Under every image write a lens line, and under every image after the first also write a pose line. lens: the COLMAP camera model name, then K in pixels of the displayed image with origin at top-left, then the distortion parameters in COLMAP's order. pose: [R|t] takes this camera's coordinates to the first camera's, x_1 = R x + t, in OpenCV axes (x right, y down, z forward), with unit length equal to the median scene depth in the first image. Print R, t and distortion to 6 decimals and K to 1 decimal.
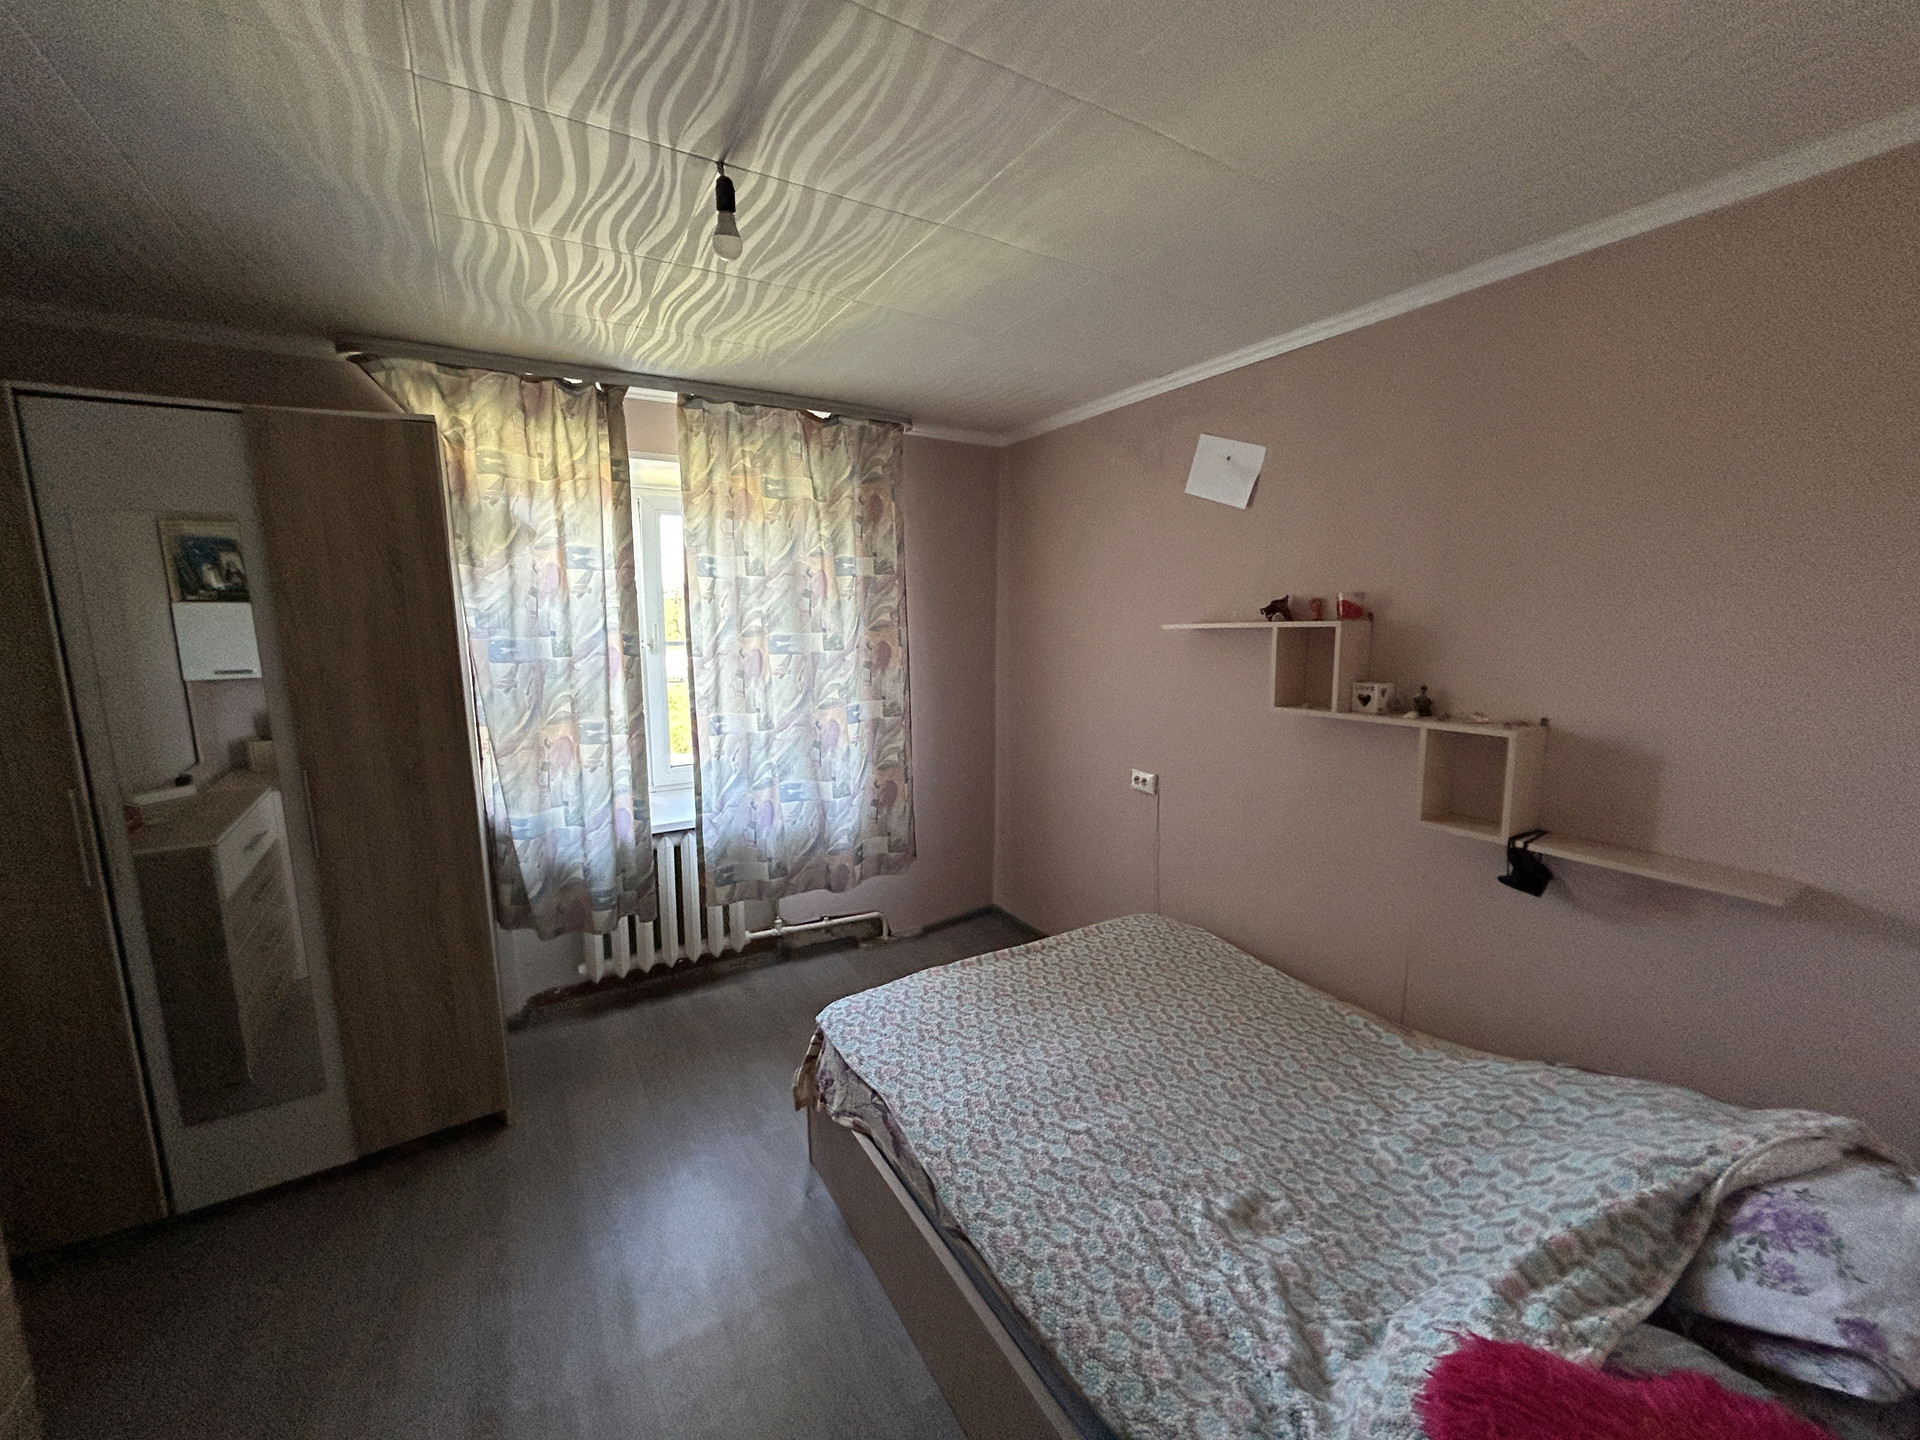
lens RADIAL K [[768.6, 0, 953.5], [0, 768.6, 720.5], [0, 0, 1]] dist [0.000950, -0.000046]
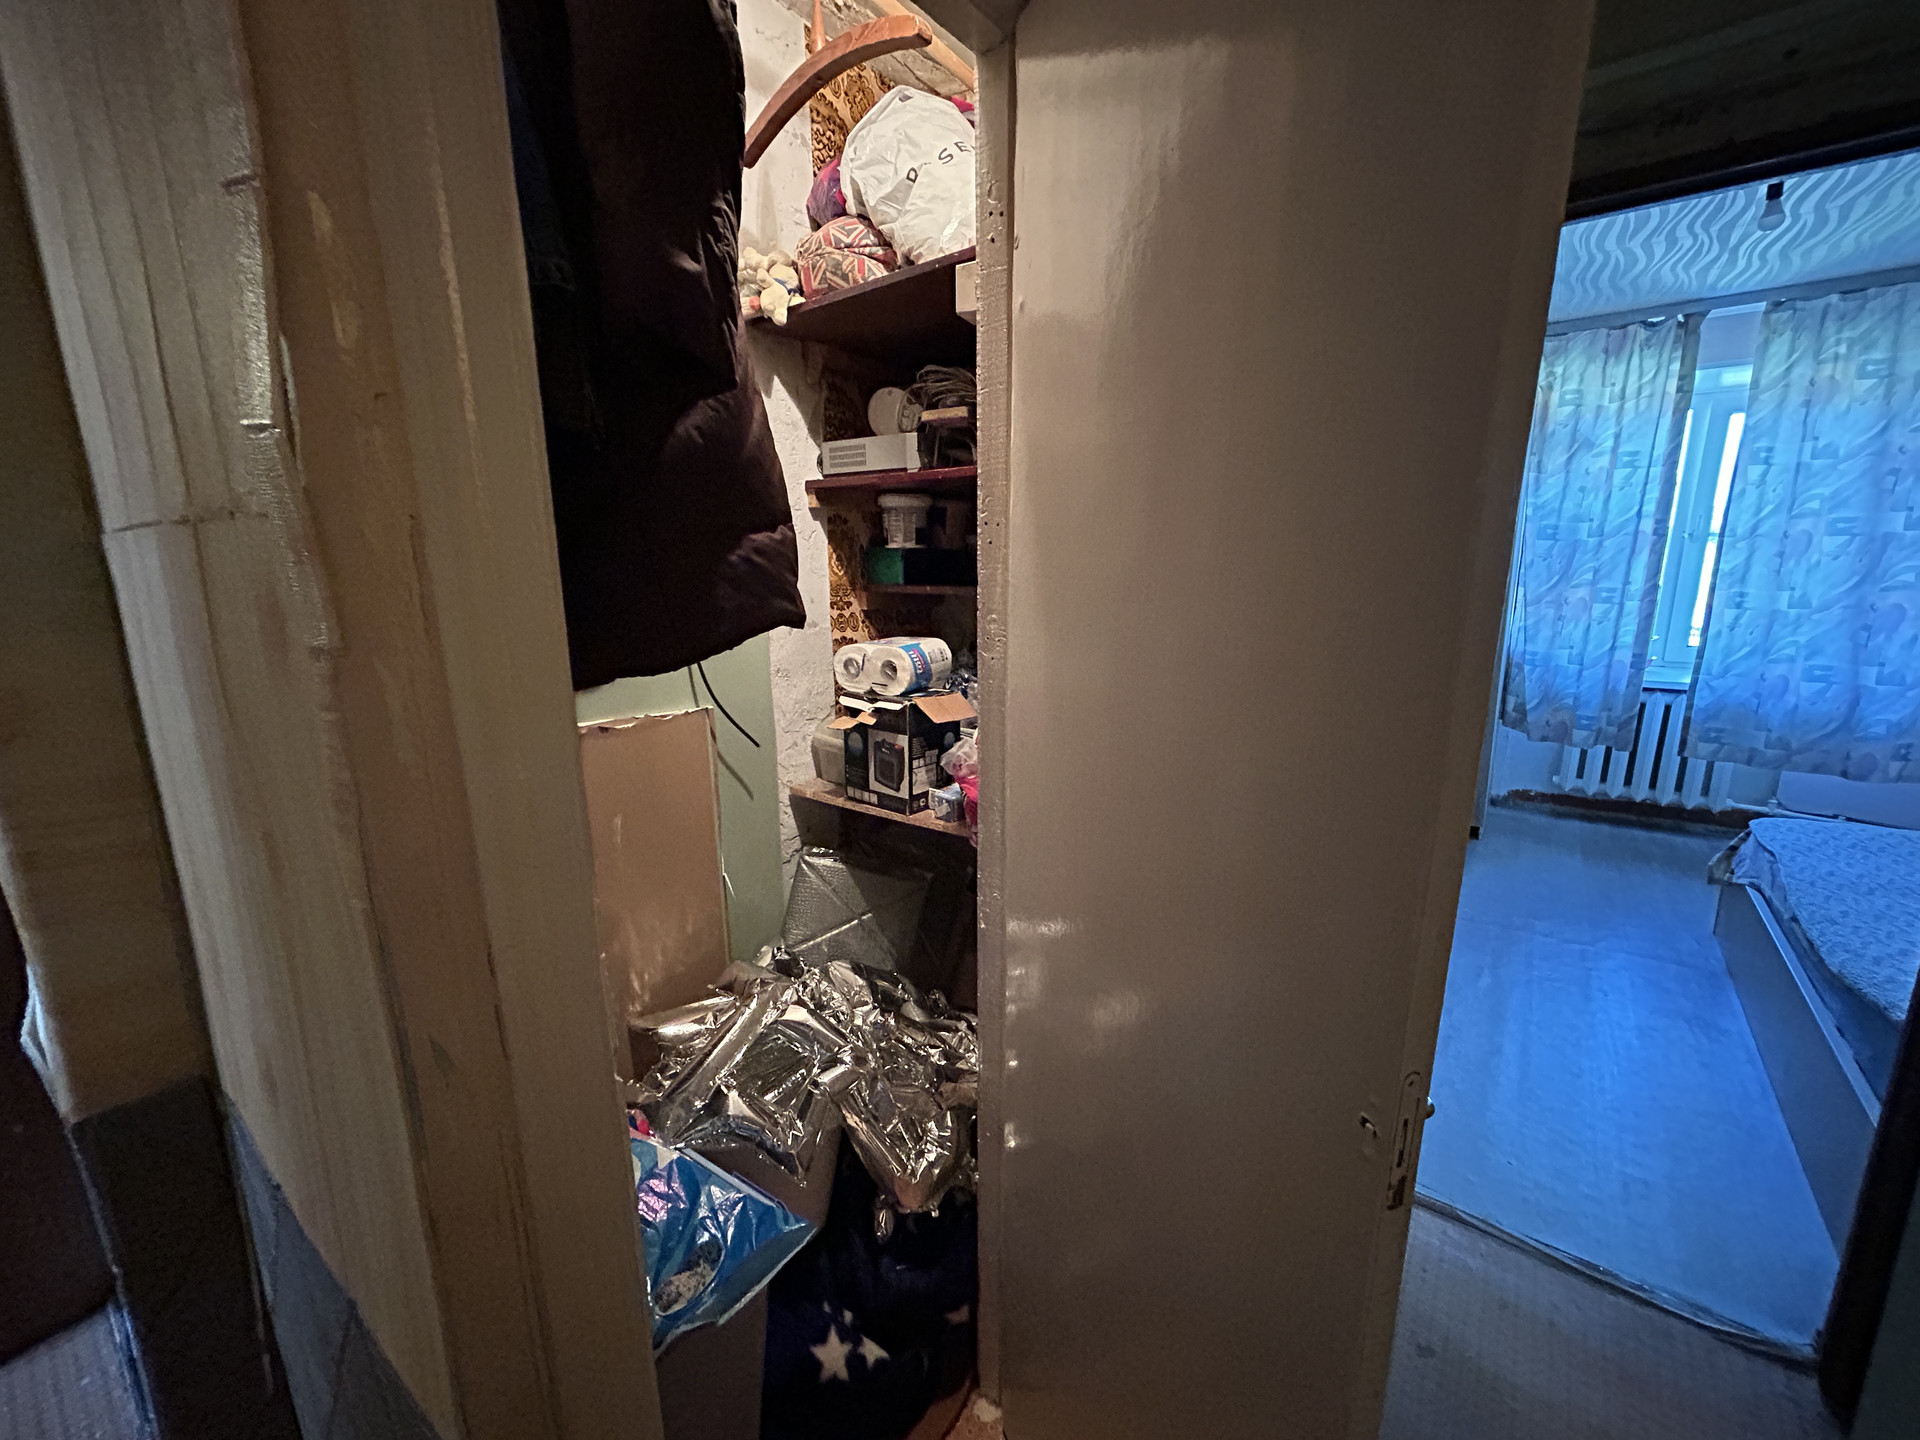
lens RADIAL K [[768.6, 0, 952.6], [0, 768.6, 715.6], [0, 0, 1]] dist [0.000950, -0.000046]
pose [[0.368991, 0.187154, -0.910395, 0.366414], [-0.122536, 0.980762, 0.151954, 0.159565], [0.921320, 0.055487, 0.384826, -0.545442]]
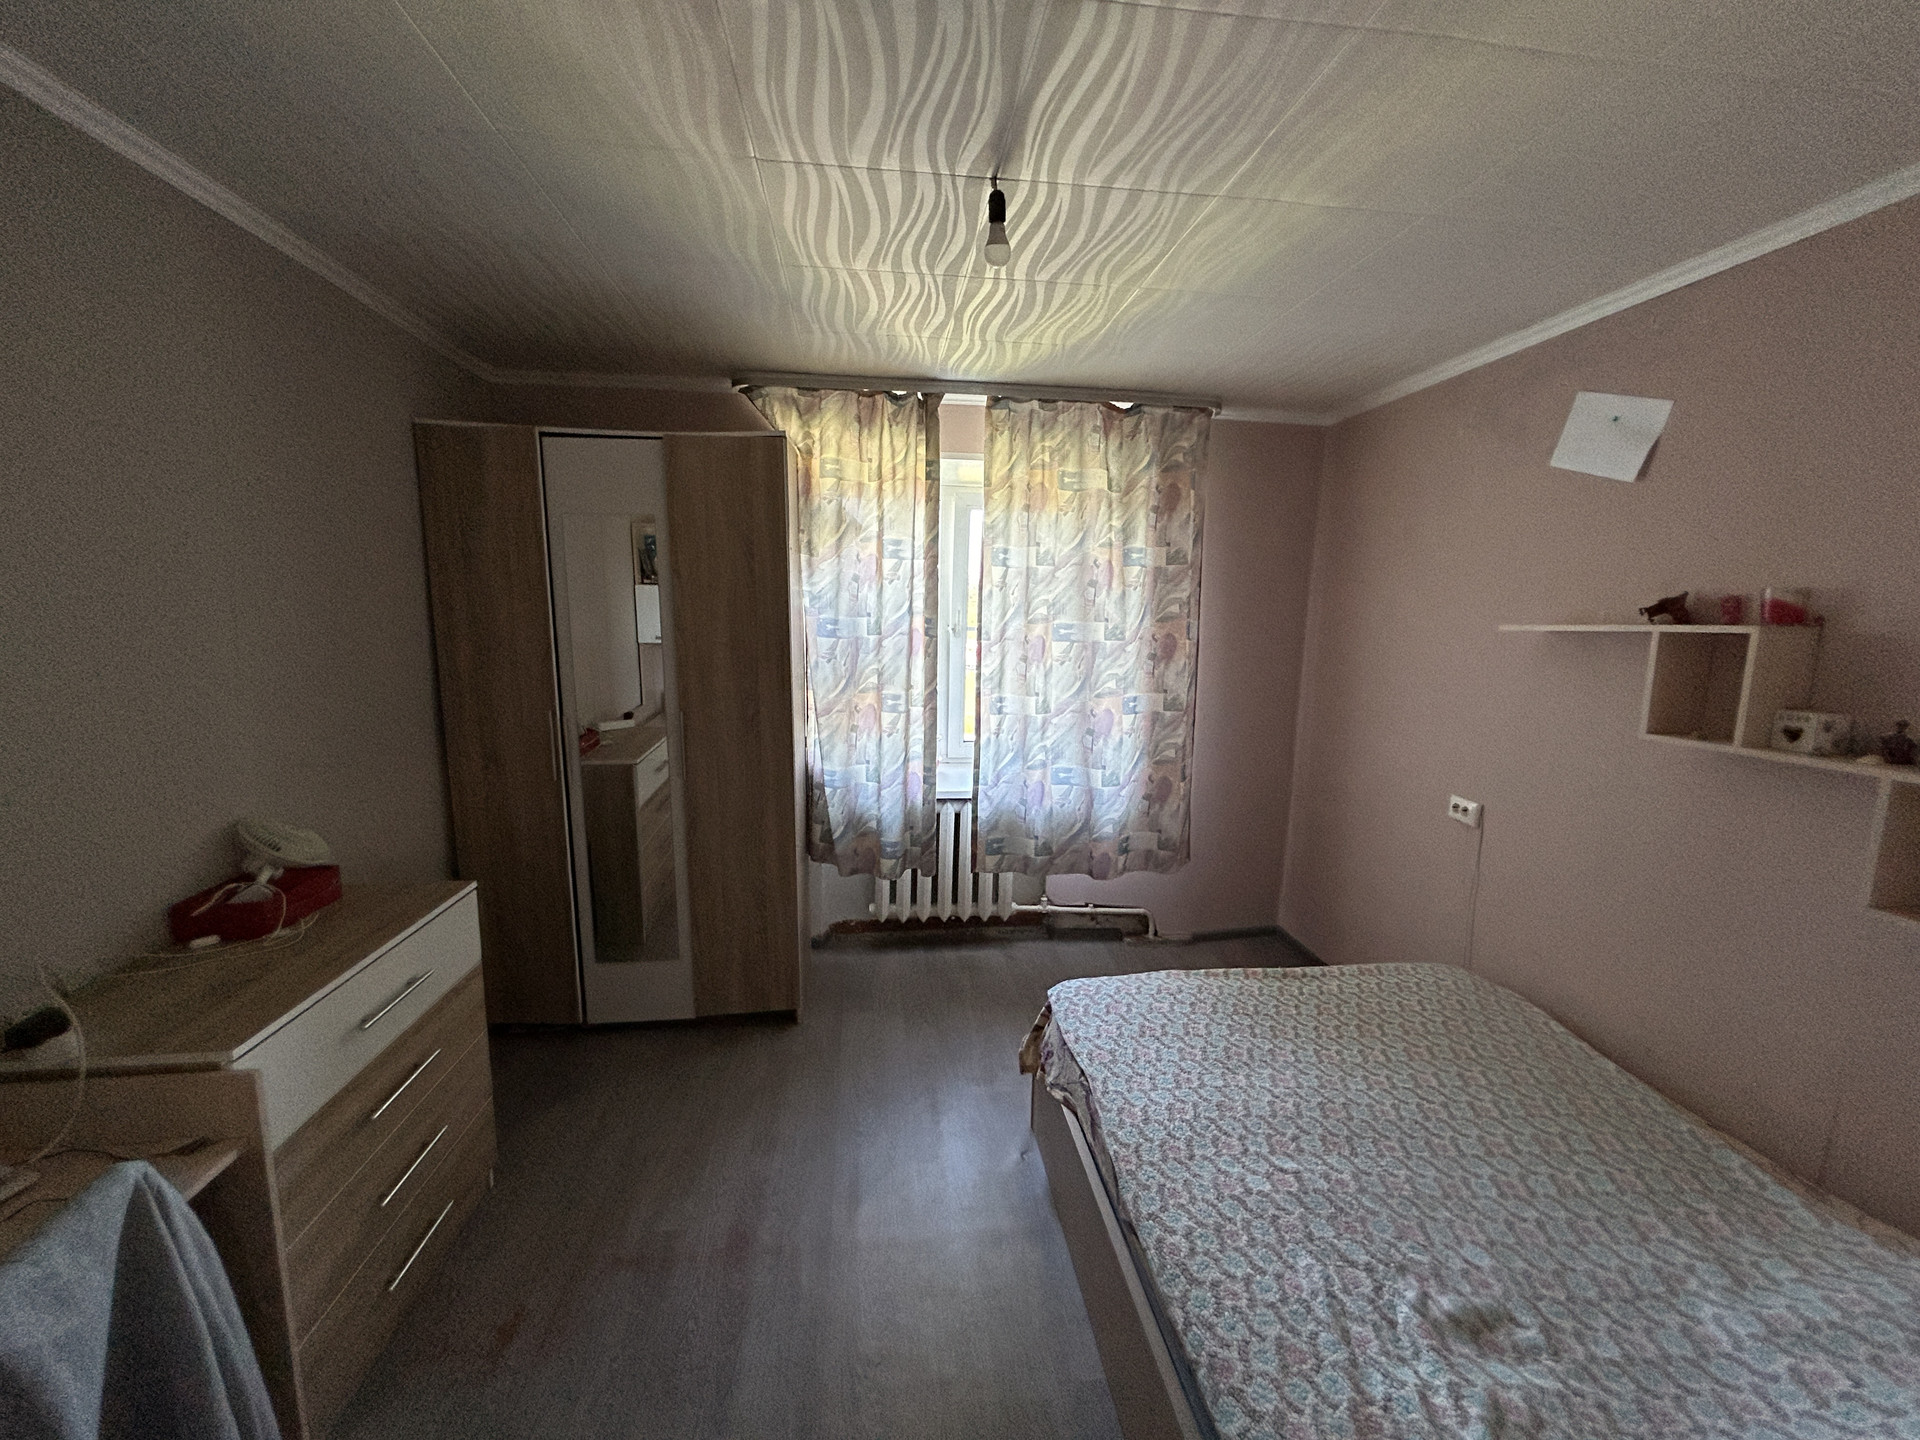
lens RADIAL K [[768.6, 0, 955.9], [0, 768.6, 719.6], [0, 0, 1]] dist [0.000950, -0.000046]
pose [[0.909542, 0.085590, -0.406704, 0.083321], [-0.083762, 0.996235, 0.022333, 0.008071], [0.407084, 0.013753, 0.913287, -0.000410]]
